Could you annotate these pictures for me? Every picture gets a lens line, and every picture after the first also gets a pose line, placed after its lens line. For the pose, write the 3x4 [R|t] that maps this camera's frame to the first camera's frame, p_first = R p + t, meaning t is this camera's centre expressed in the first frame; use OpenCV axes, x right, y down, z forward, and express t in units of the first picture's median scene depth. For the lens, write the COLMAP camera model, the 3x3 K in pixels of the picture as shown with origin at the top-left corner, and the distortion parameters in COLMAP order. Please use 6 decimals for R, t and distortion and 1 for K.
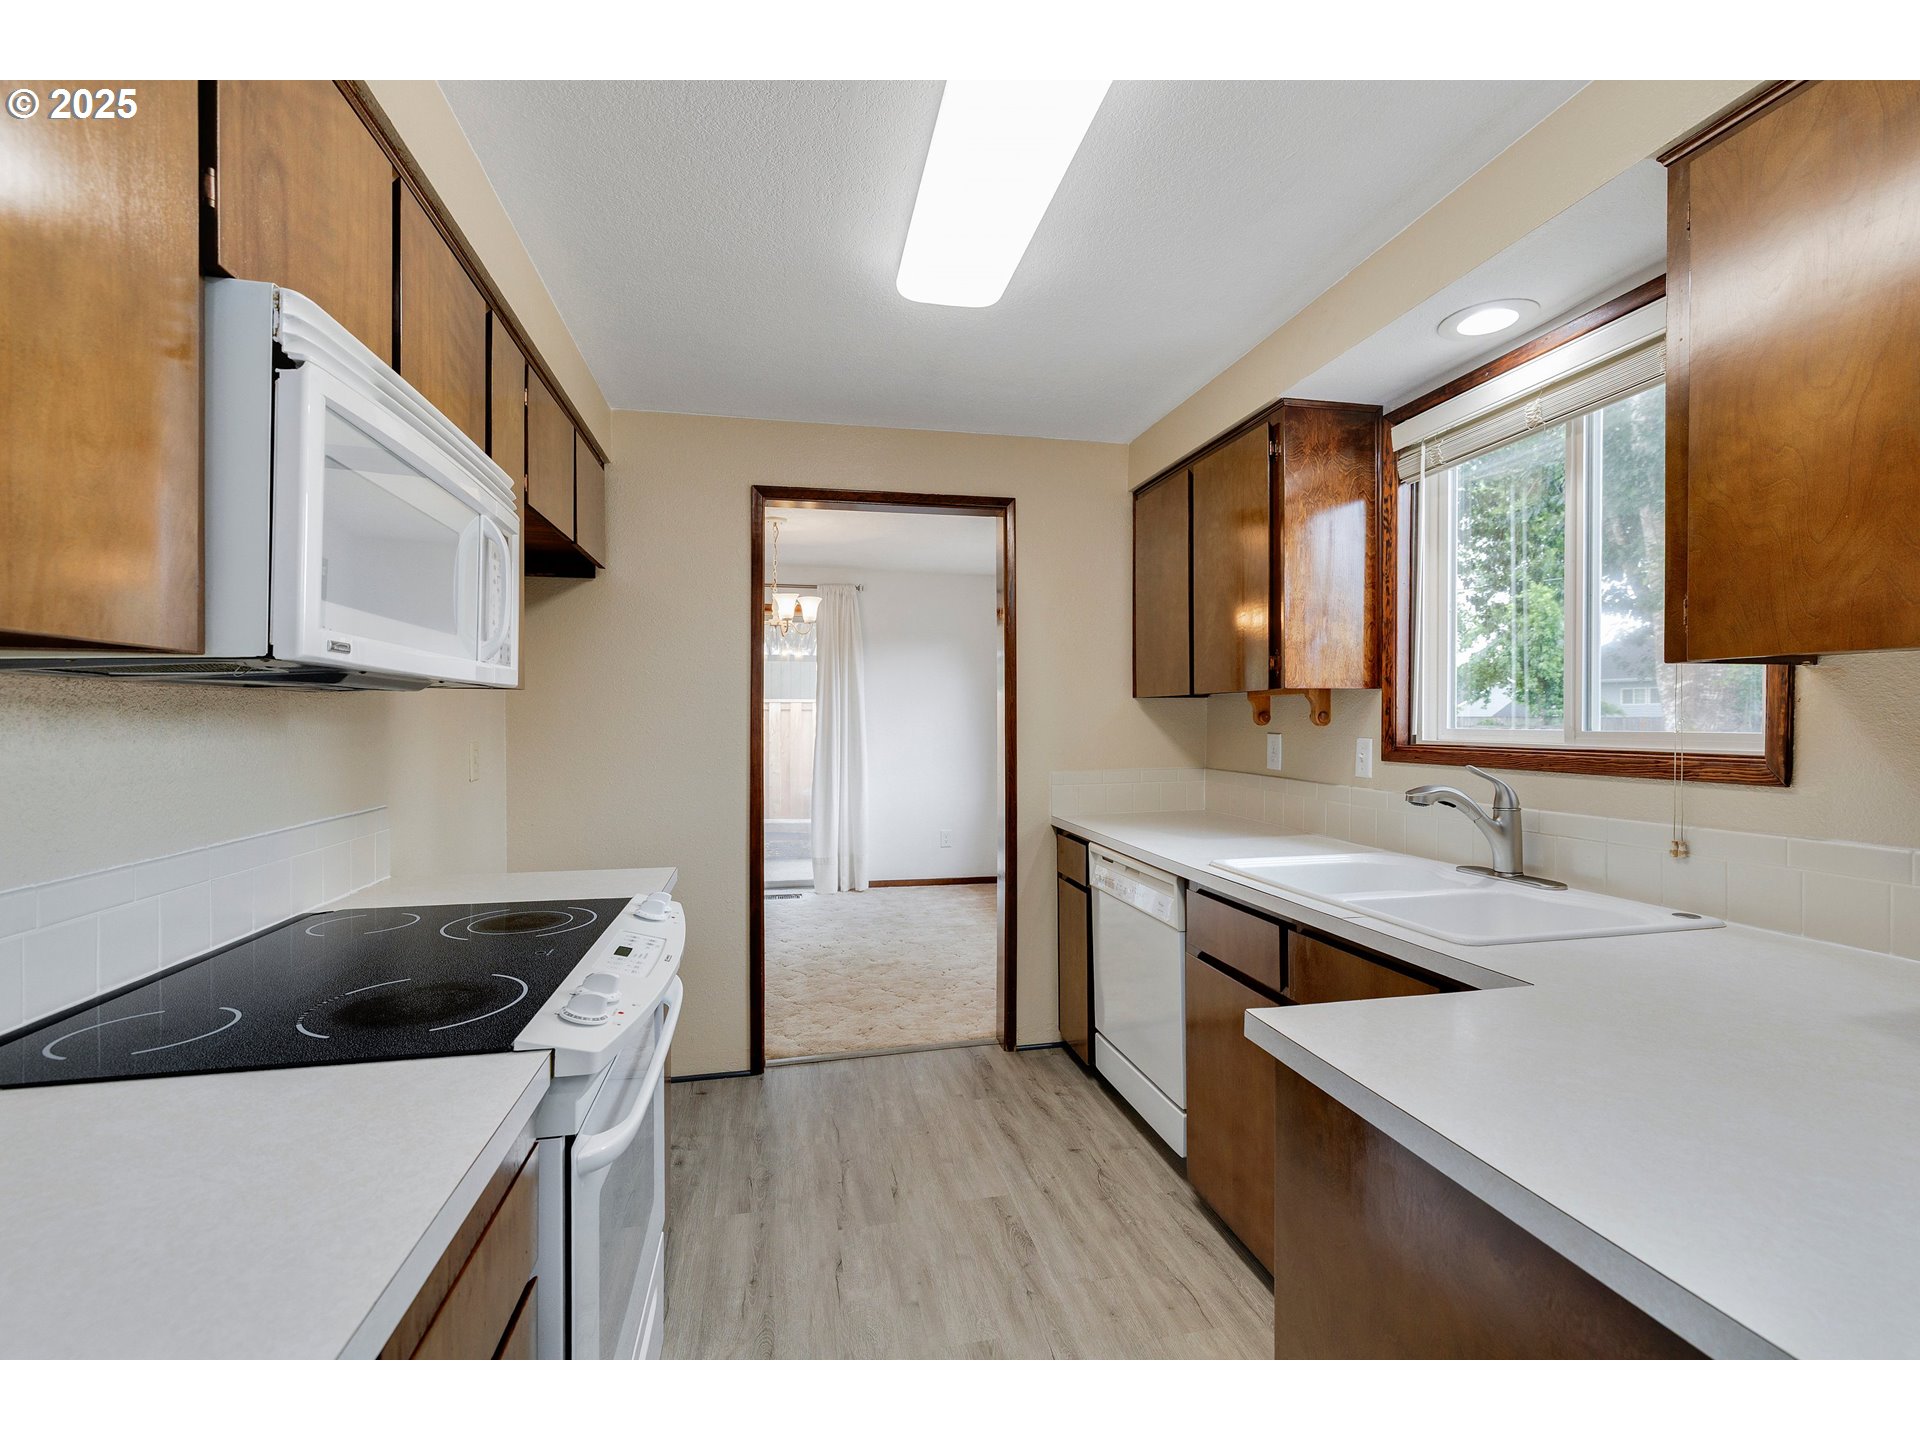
lens RADIAL K [[831.8, 0, 957.1], [0, 831.8, 721.8], [0, 0, 1]] dist [-0.002167, -0.000008]
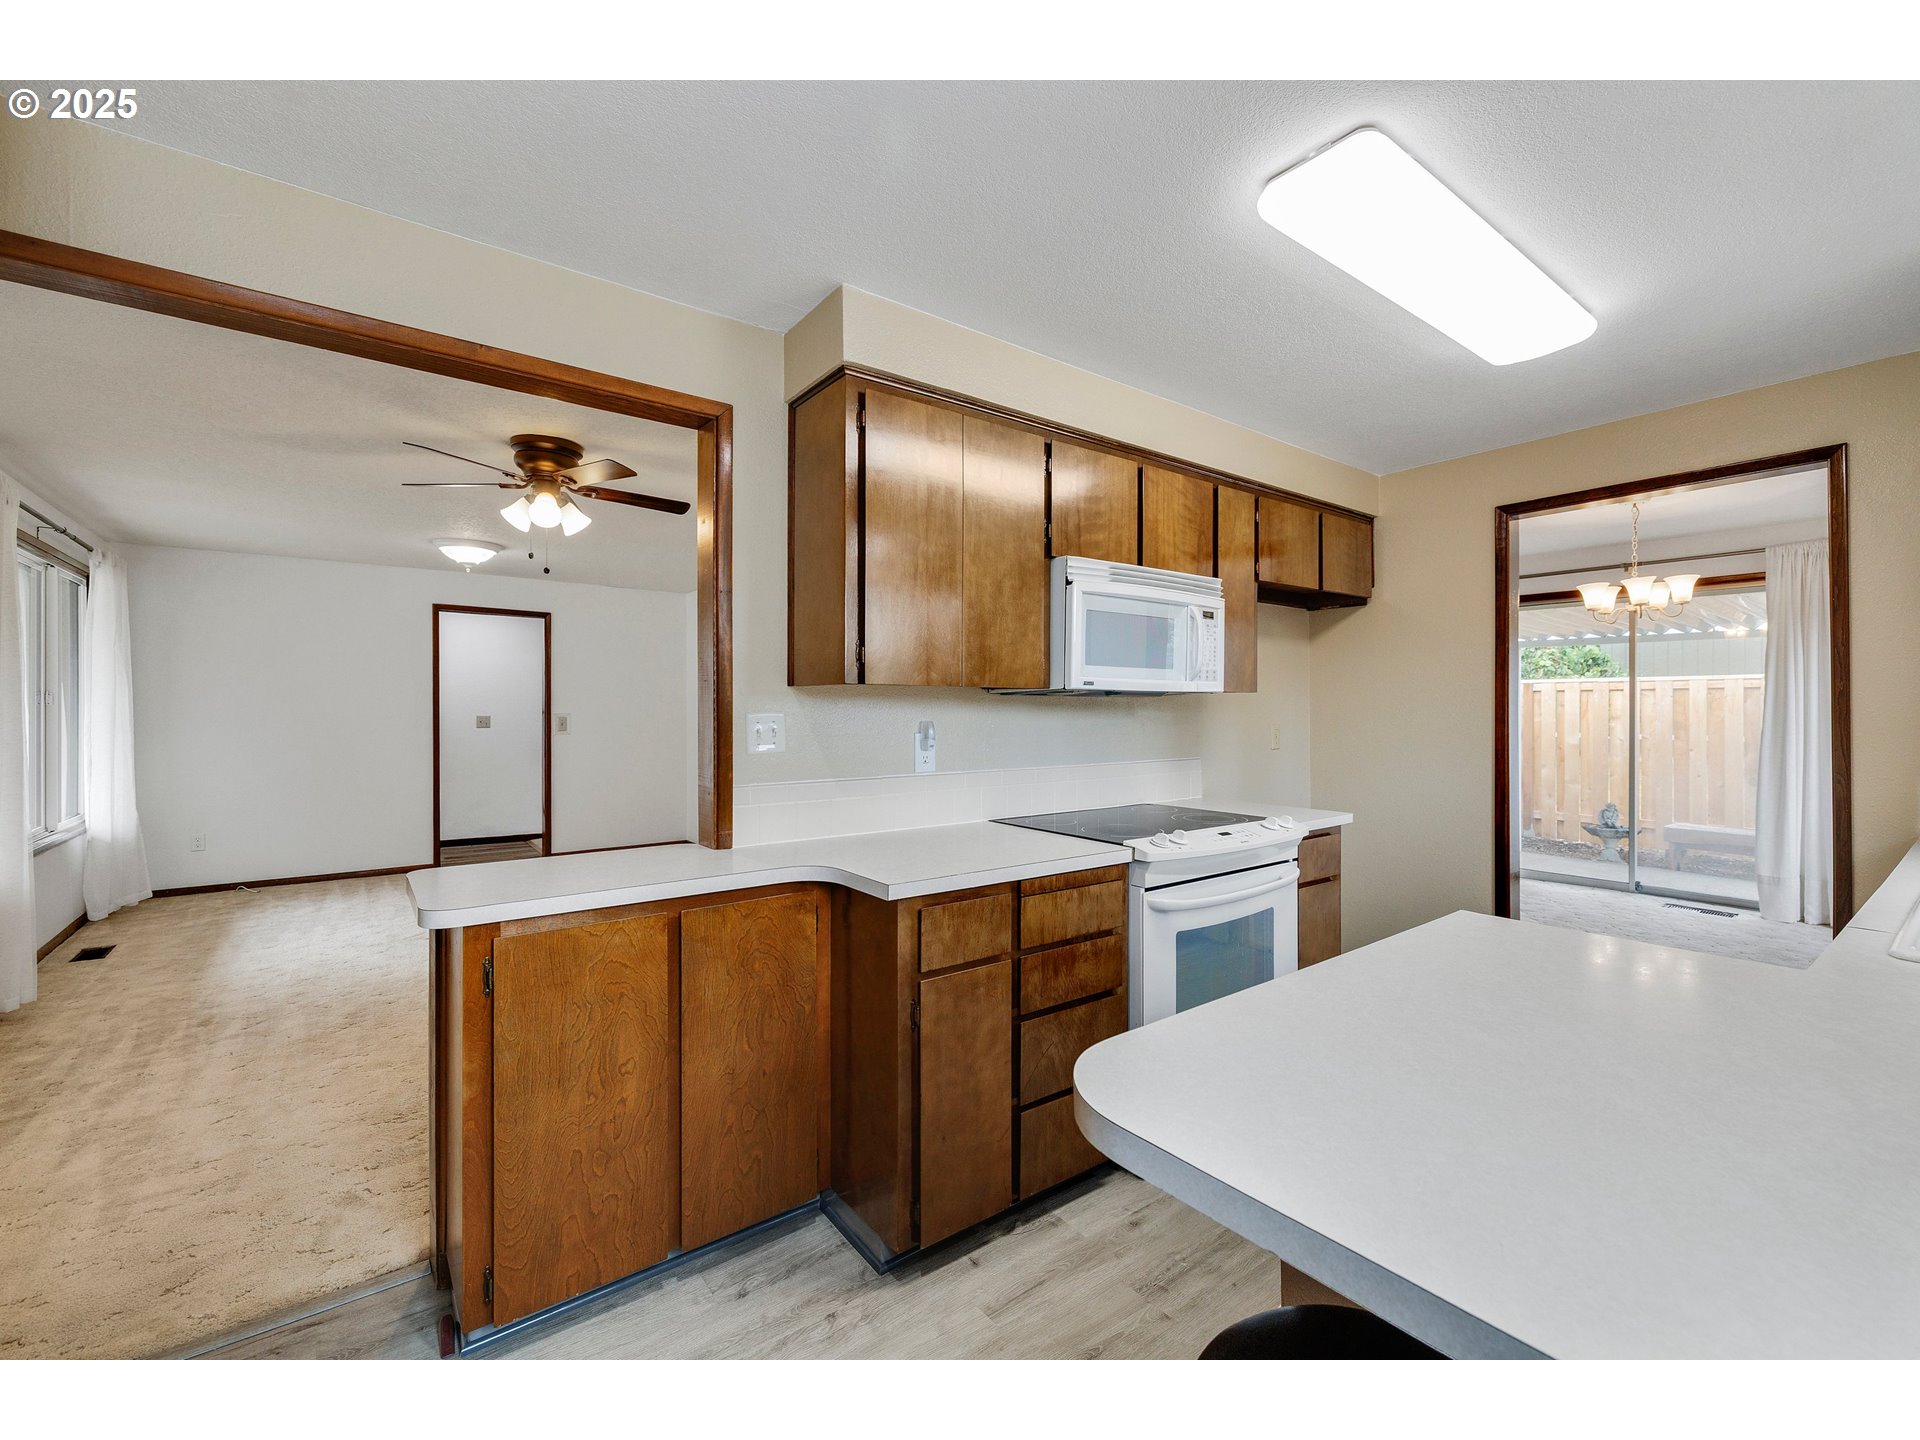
lens RADIAL K [[809.7, 0, 959.5], [0, 809.7, 707.0], [0, 0, 1]] dist [0.000112, 0.001075]
pose [[0.423174, 0.000013, -0.906048, 0.576661], [-0.003005, 0.999995, -0.001390, -0.003330], [0.906043, 0.003311, 0.423172, -0.186121]]
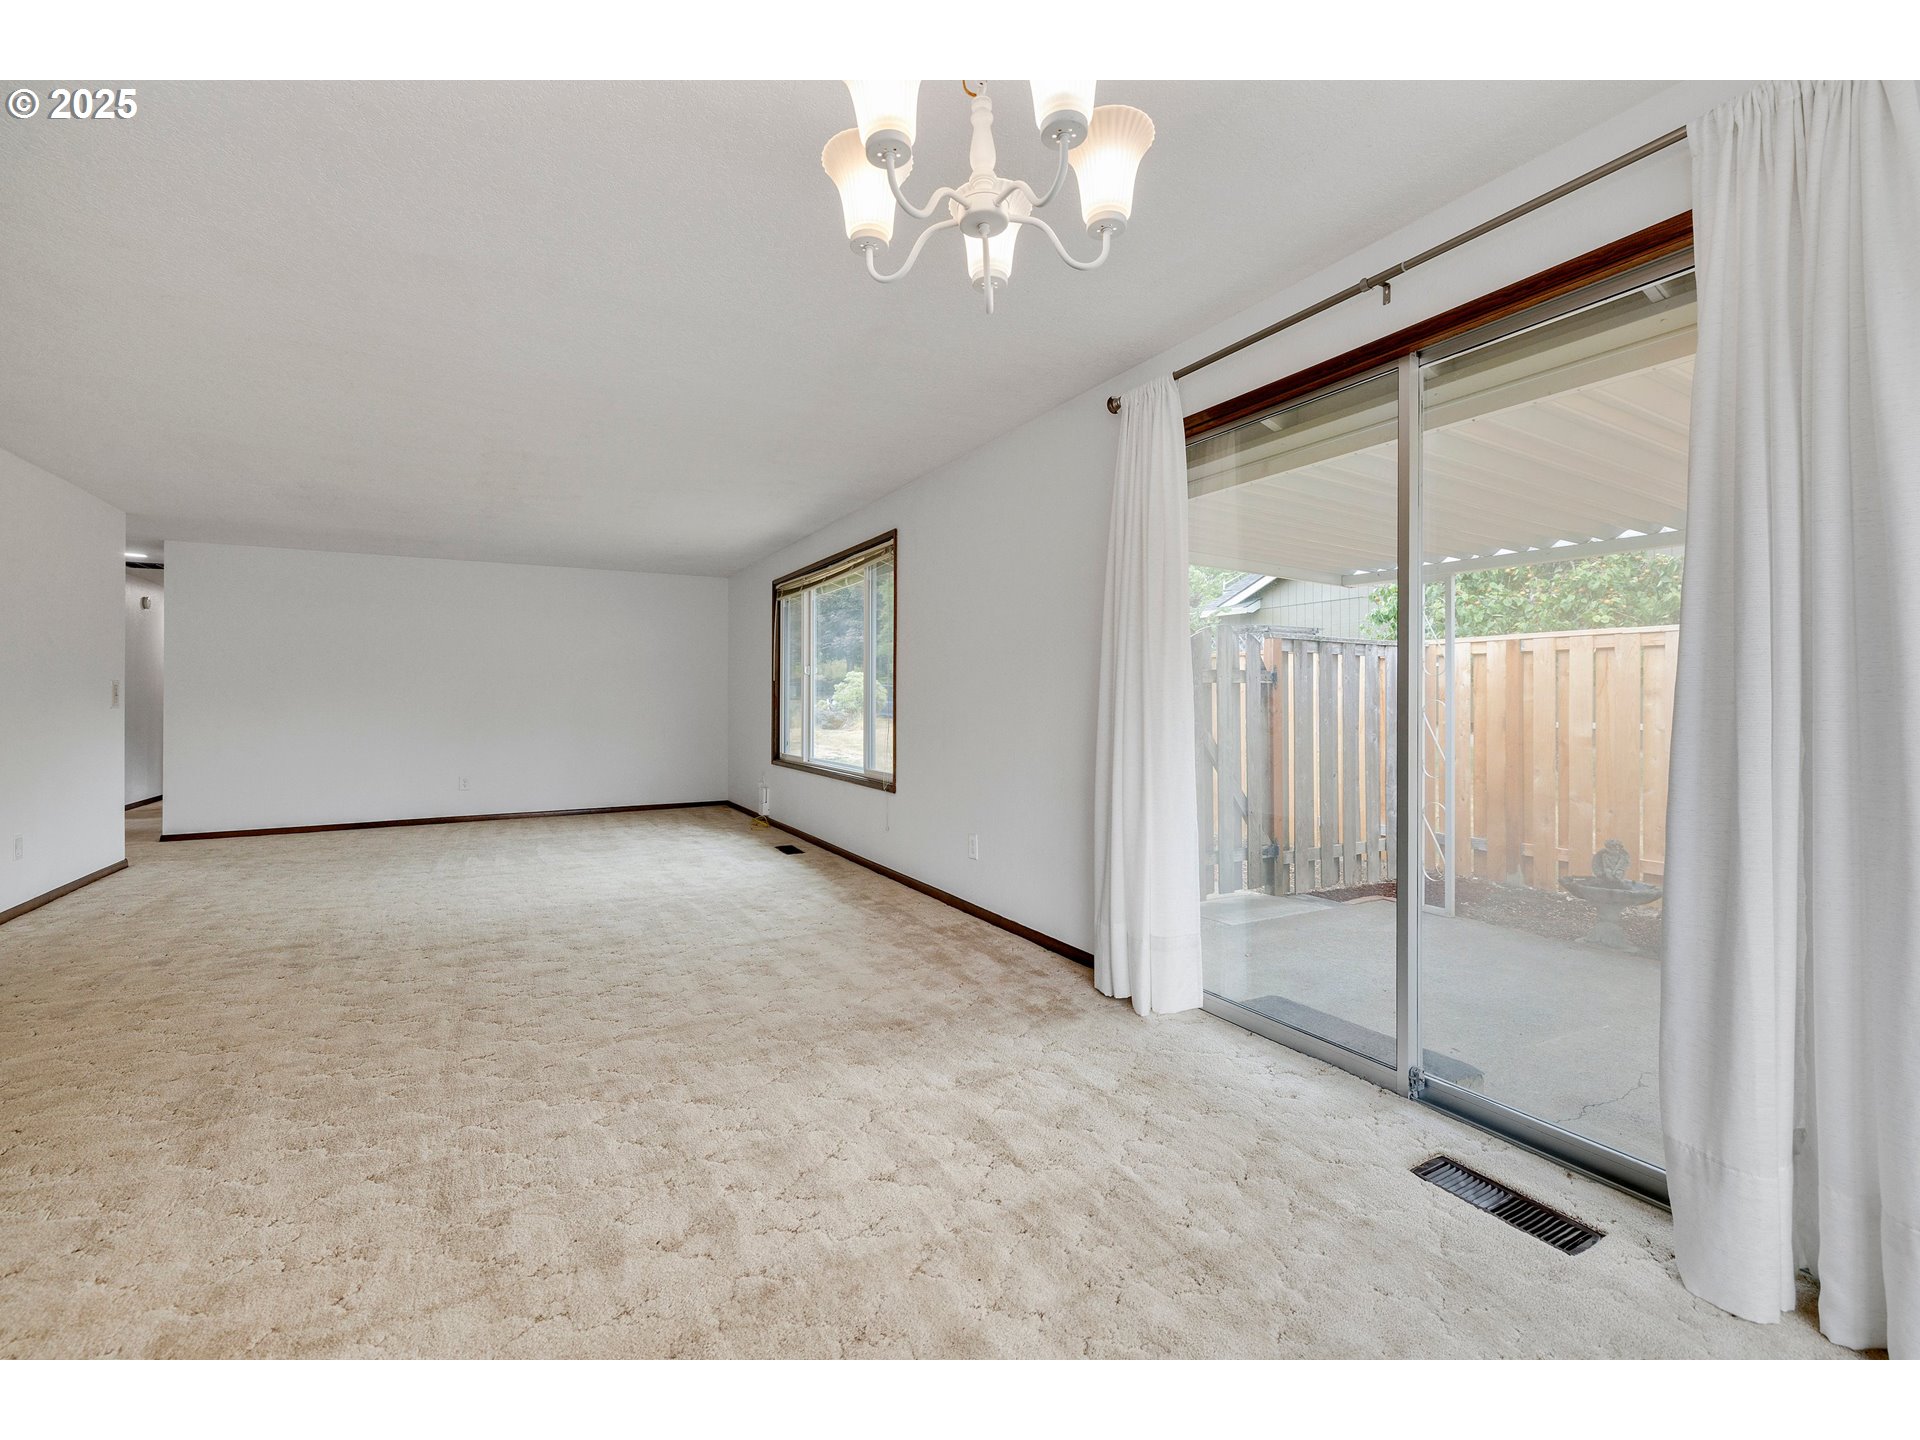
lens RADIAL K [[809.7, 0, 956.6], [0, 809.7, 700.2], [0, 0, 1]] dist [0.000112, 0.001075]
pose [[0.280399, 0.001619, -0.959882, 0.060439], [-0.003683, 0.999993, 0.000611, 0.056311], [0.959877, 0.003364, 0.280403, 1.714398]]
